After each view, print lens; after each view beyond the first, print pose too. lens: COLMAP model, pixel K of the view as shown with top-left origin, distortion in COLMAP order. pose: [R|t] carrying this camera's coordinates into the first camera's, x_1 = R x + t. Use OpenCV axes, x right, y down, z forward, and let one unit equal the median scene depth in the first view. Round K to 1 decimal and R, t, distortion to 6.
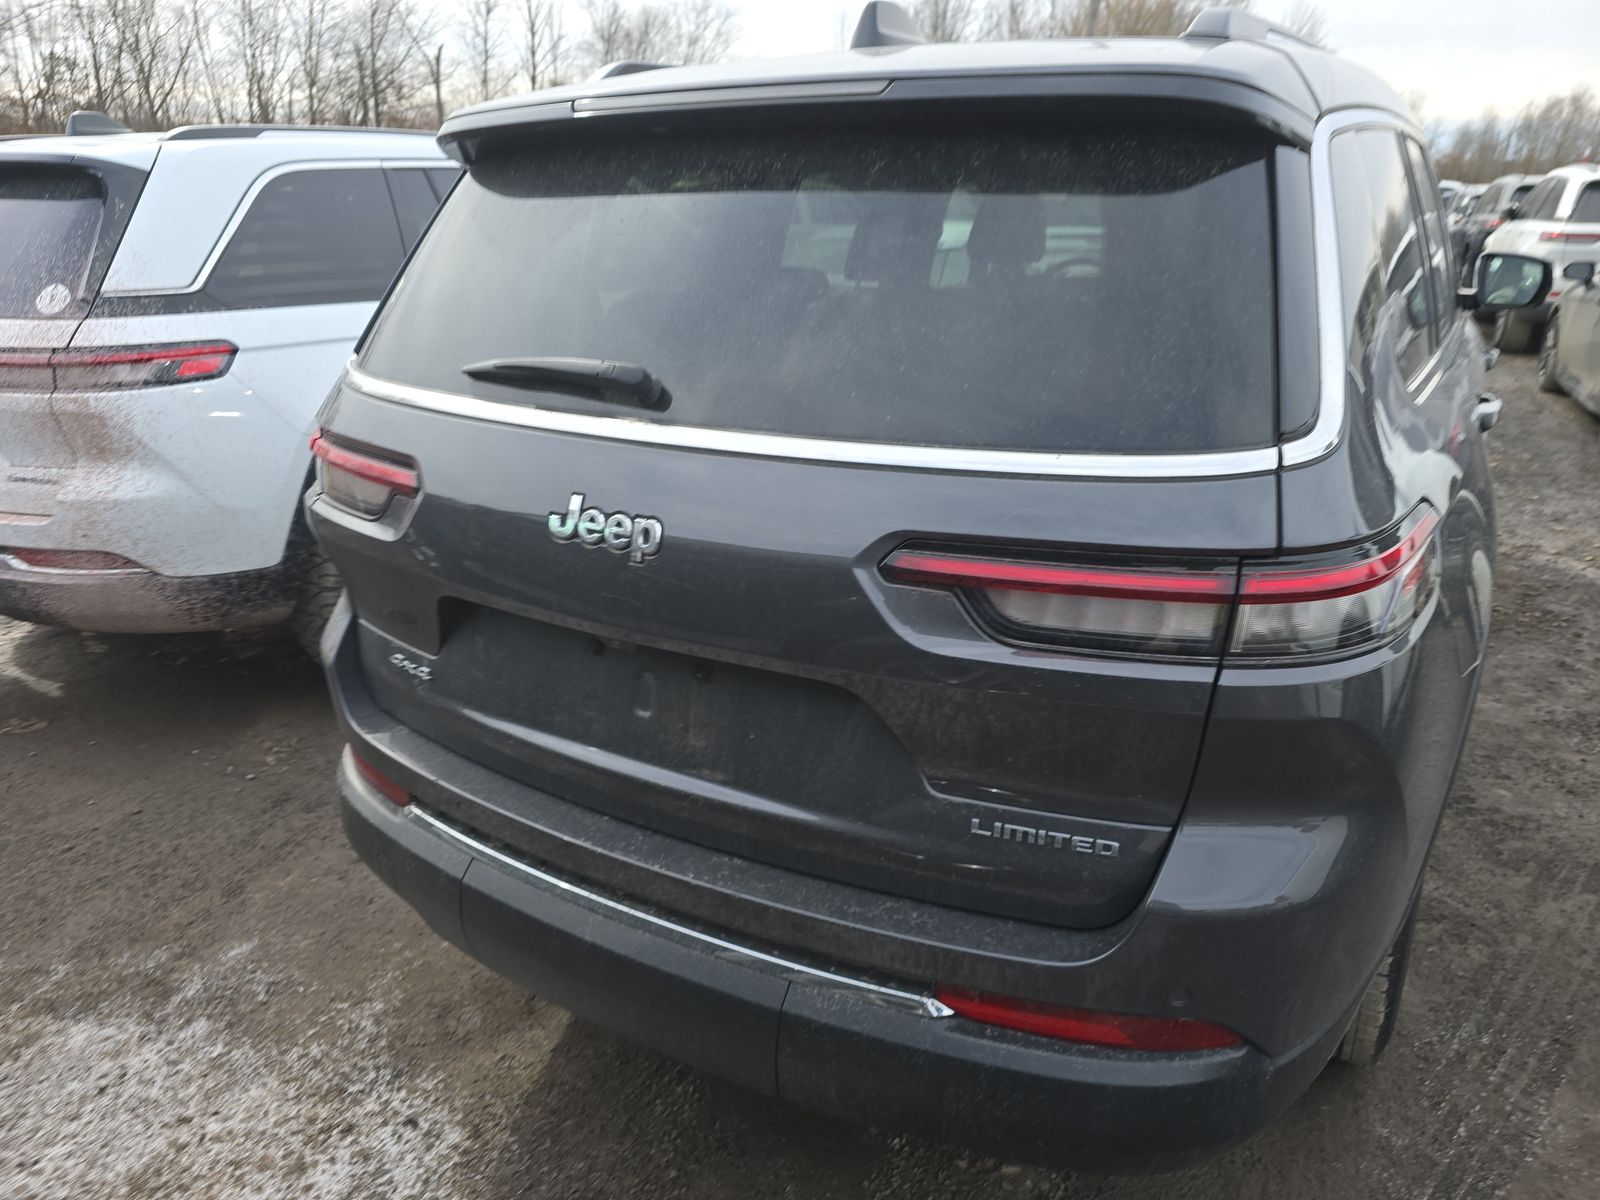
lens RADIAL K [[1094.4, 0, 685.7], [0, 1094.4, 568.6], [0, 0, 1]] dist [0.041055, -0.035938]
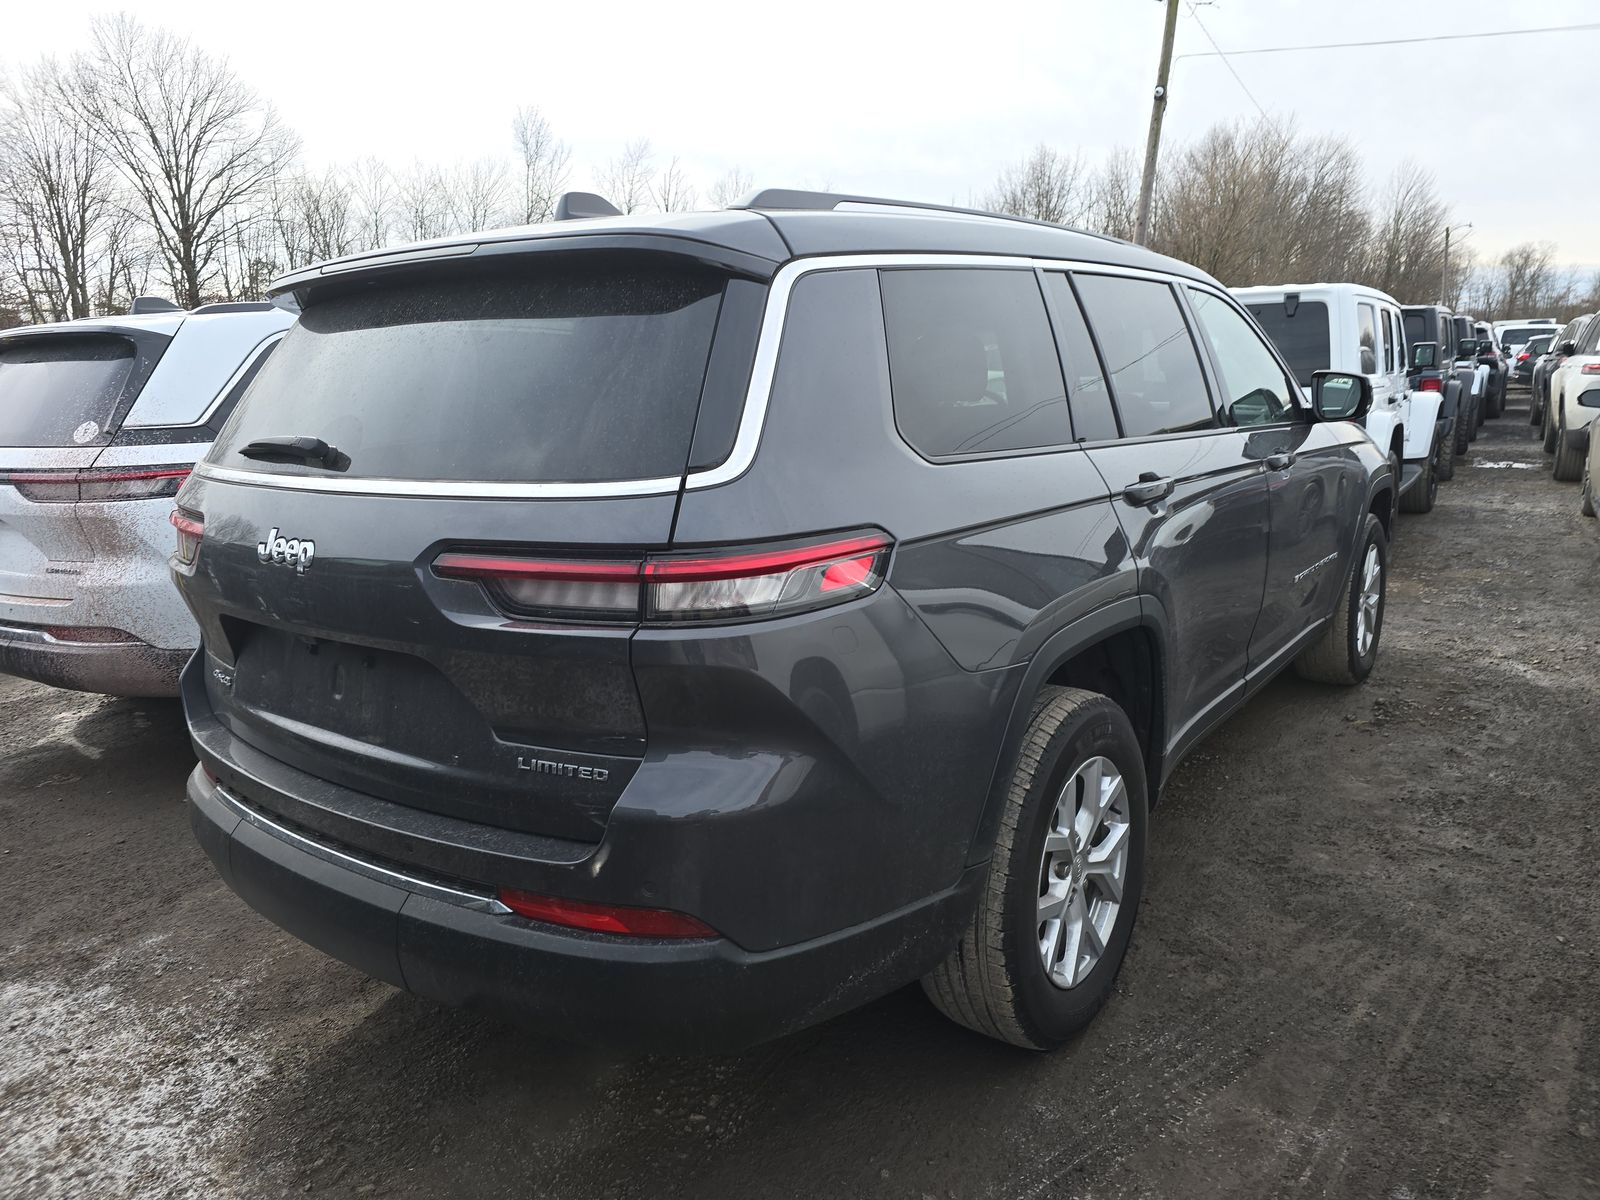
lens RADIAL K [[1124.6, 0, 800.0], [0, 1124.6, 600.0], [0, 0, 1]] dist [0.041918, -0.035274]
pose [[0.992509, -0.006779, -0.121987, 0.498106], [-0.008800, 0.991900, -0.126717, 0.134161], [0.121858, 0.126841, 0.984410, -0.221335]]
